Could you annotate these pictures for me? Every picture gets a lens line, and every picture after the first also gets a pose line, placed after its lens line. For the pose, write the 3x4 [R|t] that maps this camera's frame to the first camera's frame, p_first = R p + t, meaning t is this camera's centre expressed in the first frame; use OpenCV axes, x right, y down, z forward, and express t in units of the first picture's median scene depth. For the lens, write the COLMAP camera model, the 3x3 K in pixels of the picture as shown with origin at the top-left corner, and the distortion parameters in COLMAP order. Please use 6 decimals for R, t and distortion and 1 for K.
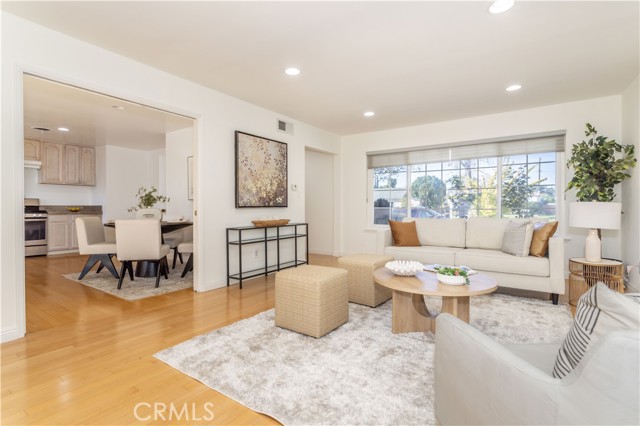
lens RADIAL K [[308.5, 0, 318.4], [0, 308.5, 213.0], [0, 0, 1]] dist [-0.011180, 0.003955]
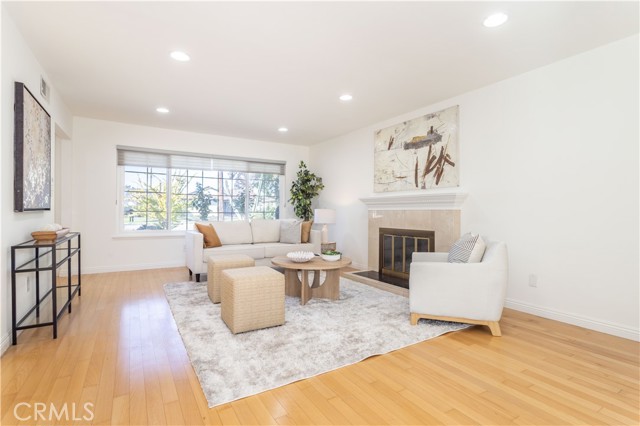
lens RADIAL K [[308.5, 0, 318.8], [0, 308.5, 212.5], [0, 0, 1]] dist [-0.011180, 0.003955]
pose [[0.413615, -0.000008, 0.910452, -0.572251], [0.012683, 0.999903, -0.005753, -0.002422], [-0.910364, 0.013927, 0.413575, 0.225772]]
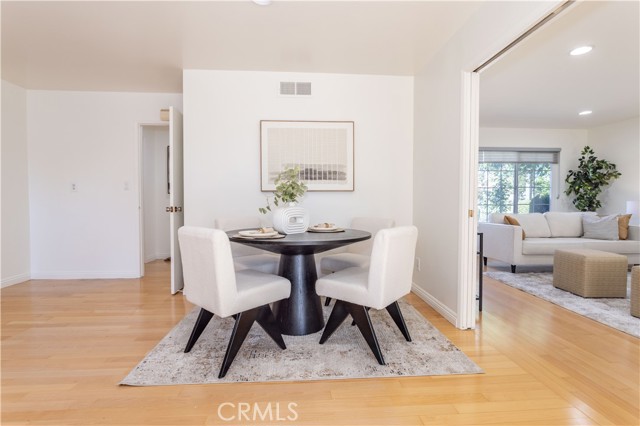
lens RADIAL K [[308.5, 0, 322.4], [0, 308.5, 206.6], [0, 0, 1]] dist [-0.011180, 0.003955]
pose [[0.785257, -0.002294, 0.619166, -0.970909], [0.007499, 0.999955, -0.005805, -0.005574], [-0.619124, 0.009201, 0.785239, 0.615985]]
